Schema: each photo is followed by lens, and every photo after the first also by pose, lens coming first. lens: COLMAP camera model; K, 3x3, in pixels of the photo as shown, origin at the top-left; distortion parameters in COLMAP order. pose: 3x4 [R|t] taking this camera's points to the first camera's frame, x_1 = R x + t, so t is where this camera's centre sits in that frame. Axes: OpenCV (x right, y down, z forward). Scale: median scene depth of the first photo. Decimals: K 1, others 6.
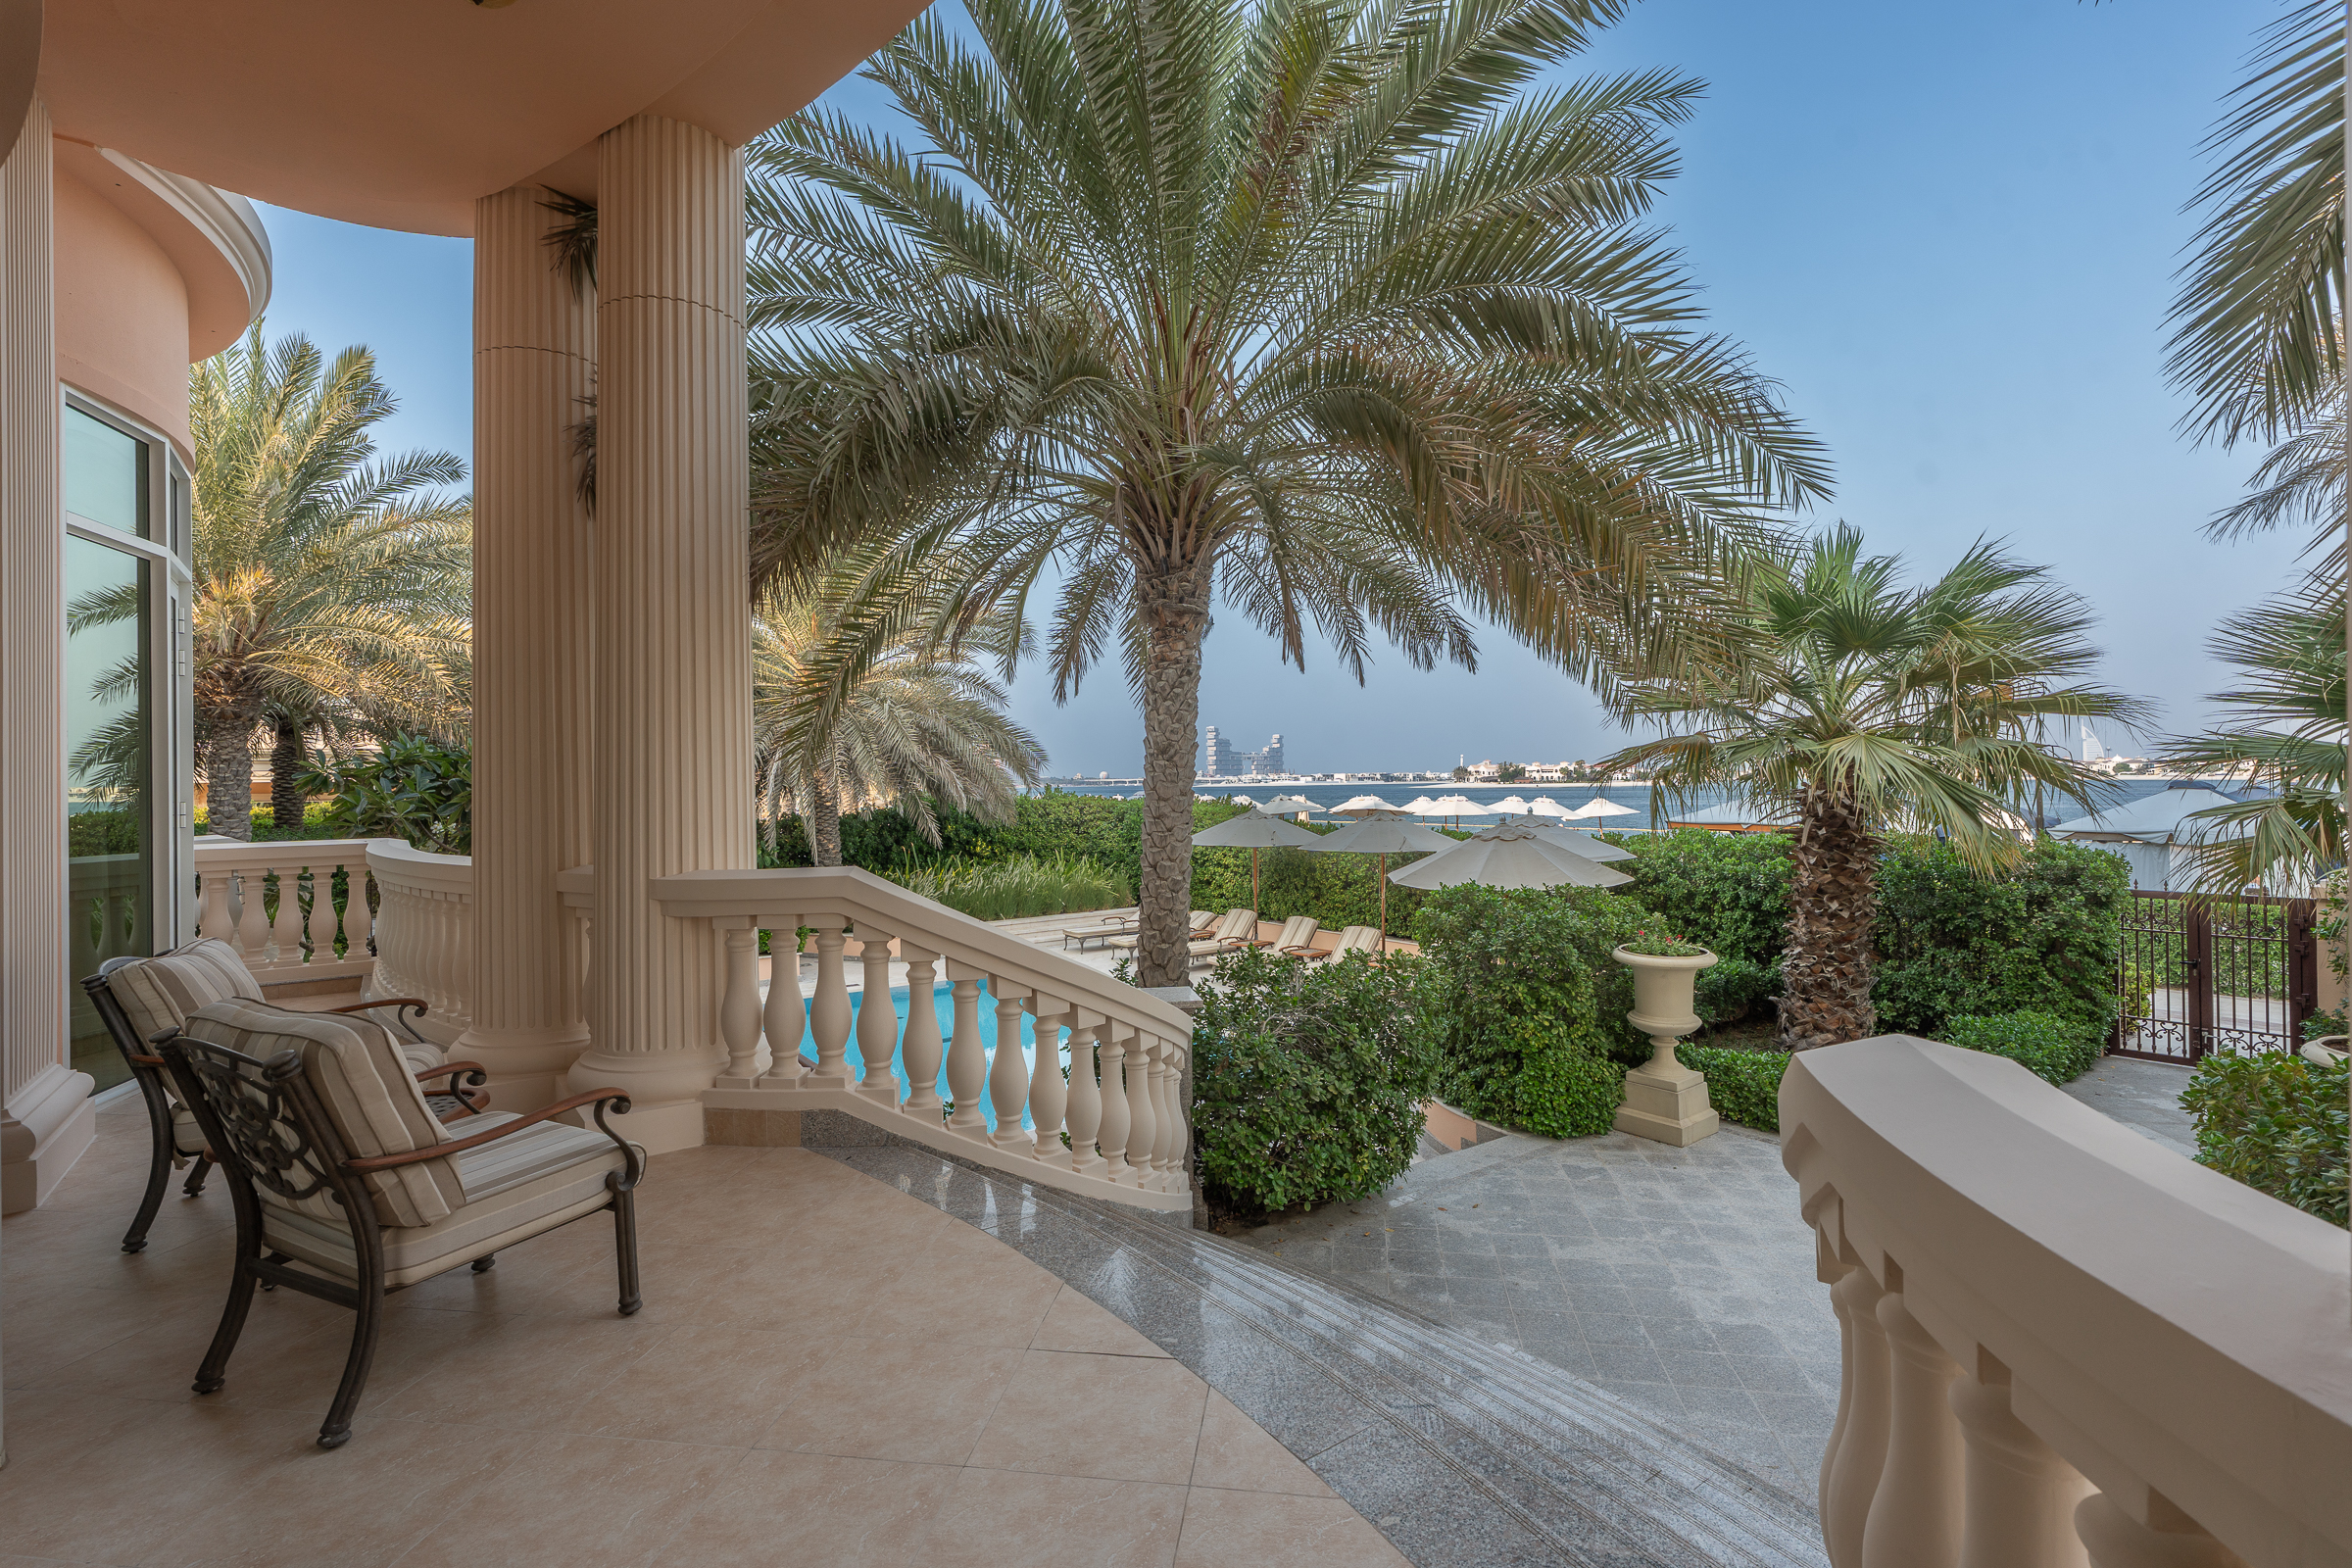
lens RADIAL K [[1061.2, 0, 1175.8], [0, 1061.2, 781.2], [0, 0, 1]] dist [-0.001013, -0.000065]
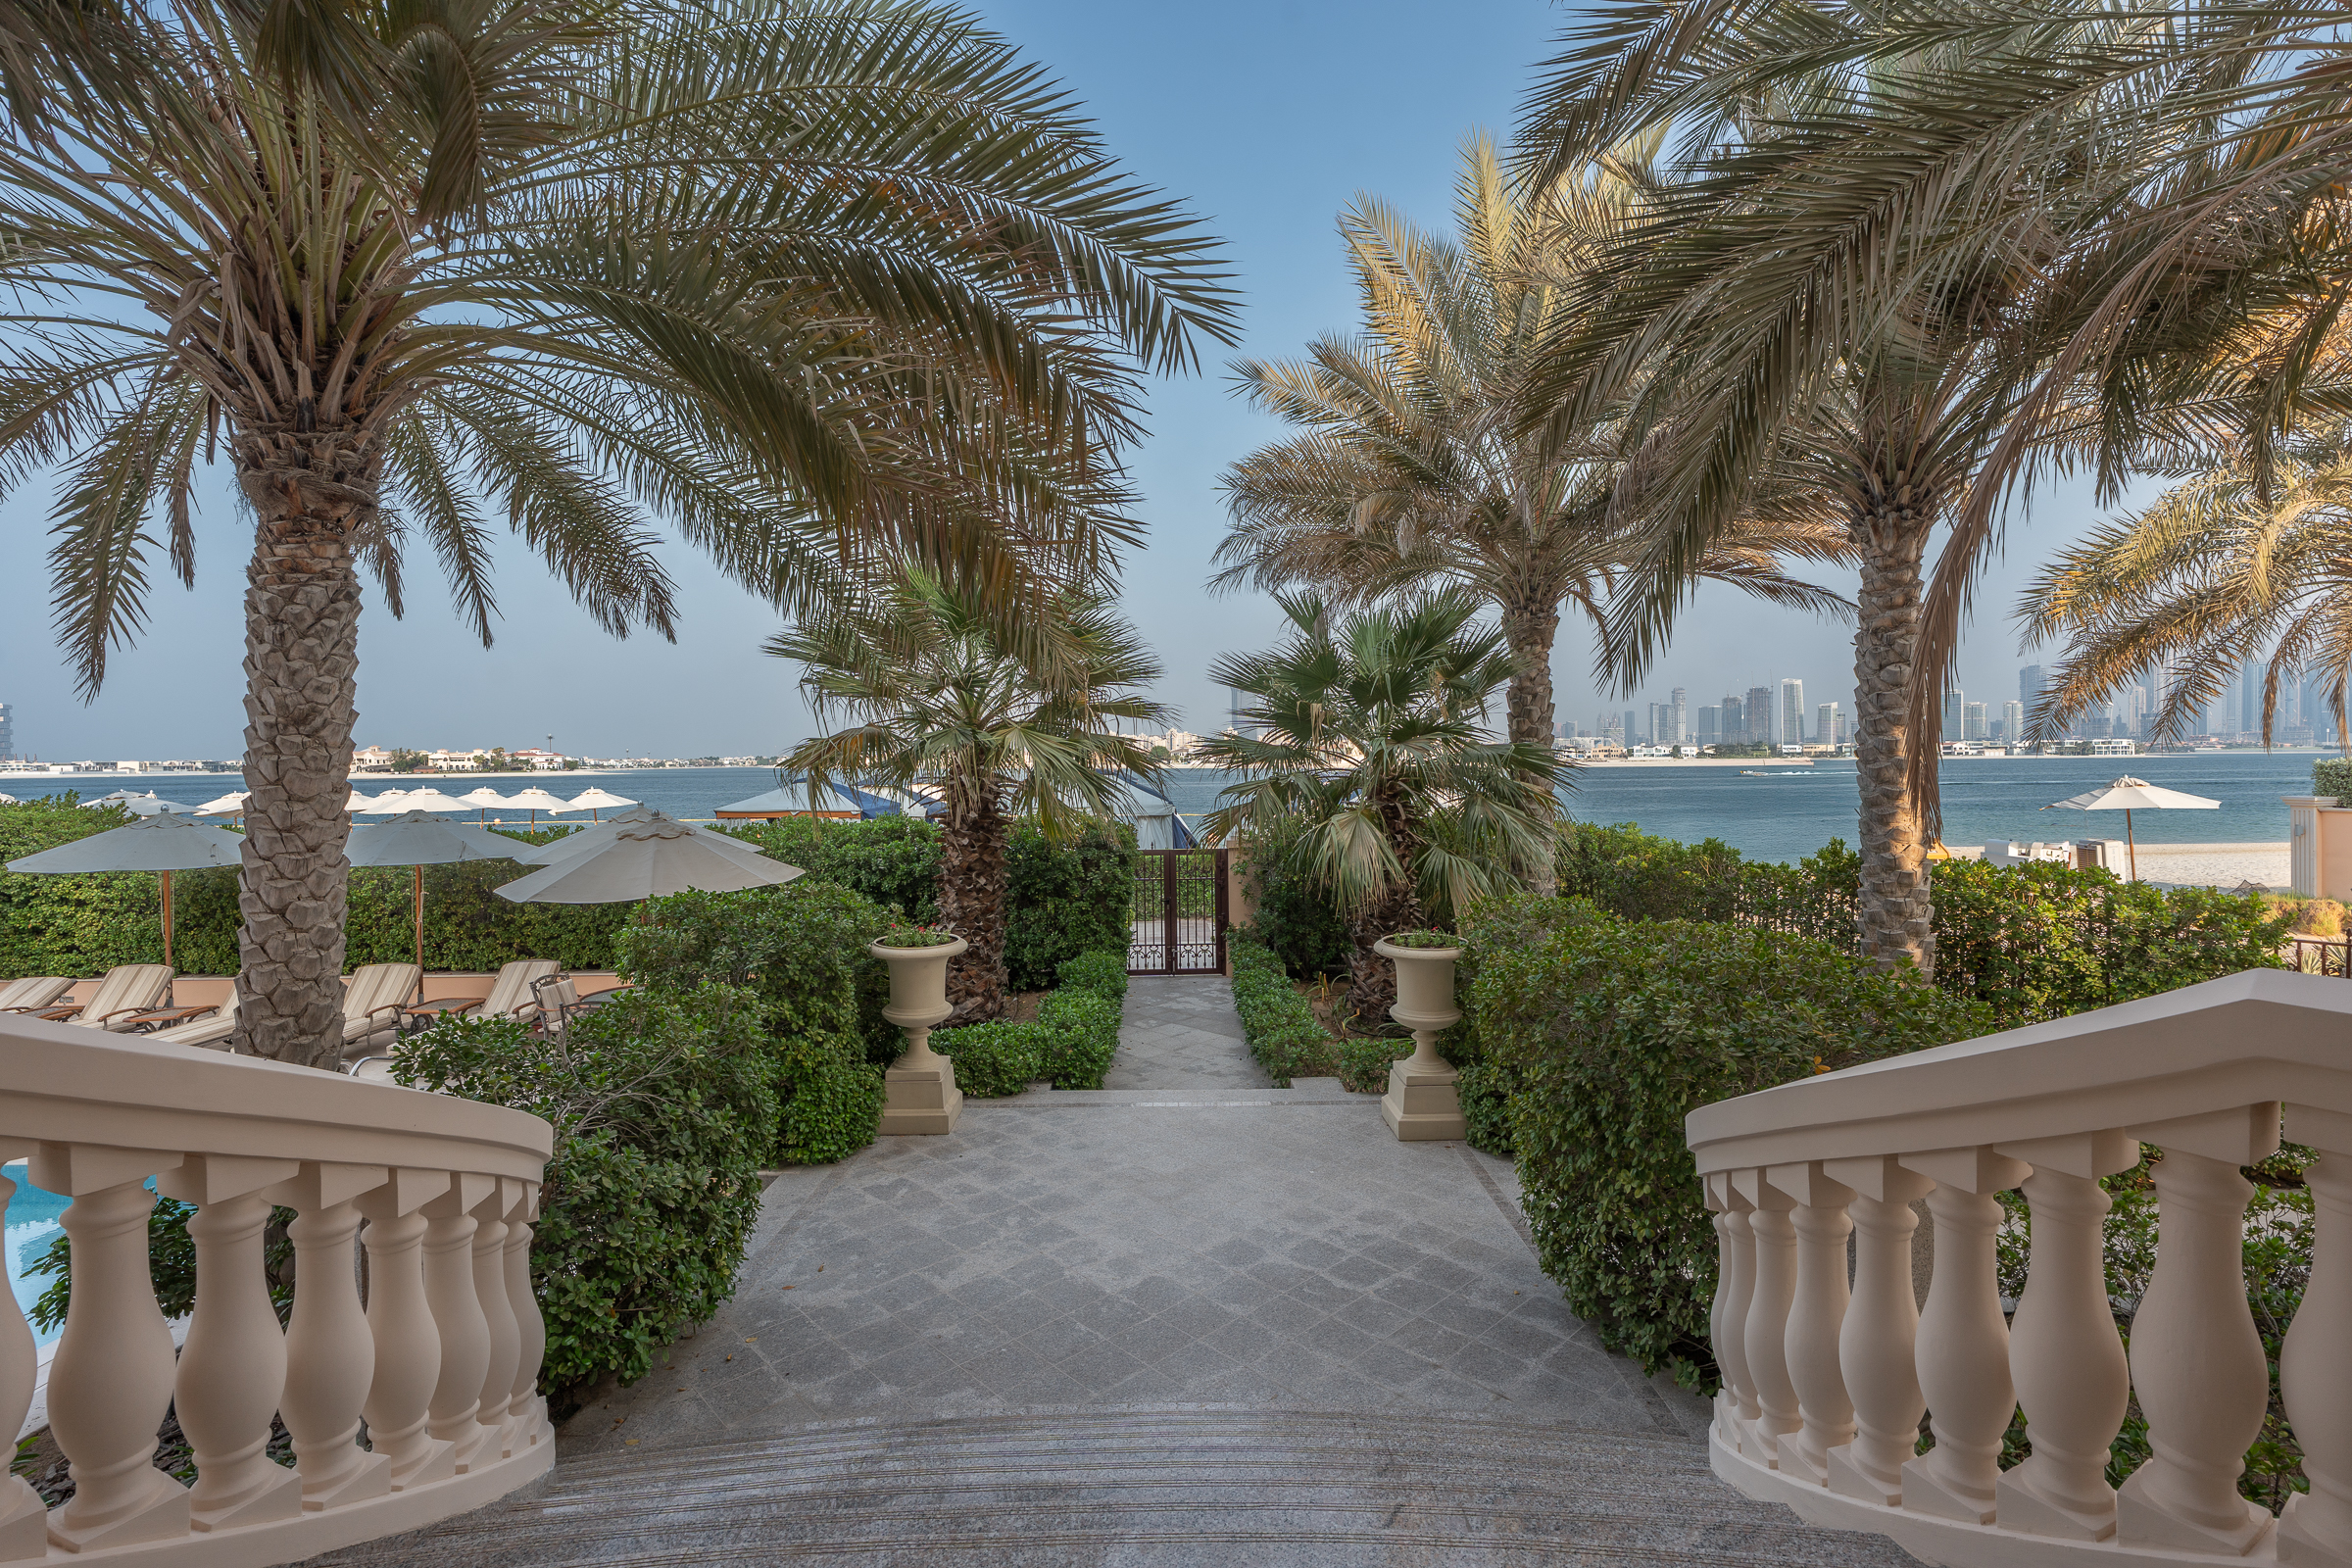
lens RADIAL K [[1061.2, 0, 1172.3], [0, 1061.2, 775.1], [0, 0, 1]] dist [-0.001013, -0.000065]
pose [[0.597940, -0.005930, 0.801519, -0.151286], [0.002134, 0.999981, 0.005806, 0.000675], [-0.801538, -0.001761, 0.597941, 0.178084]]
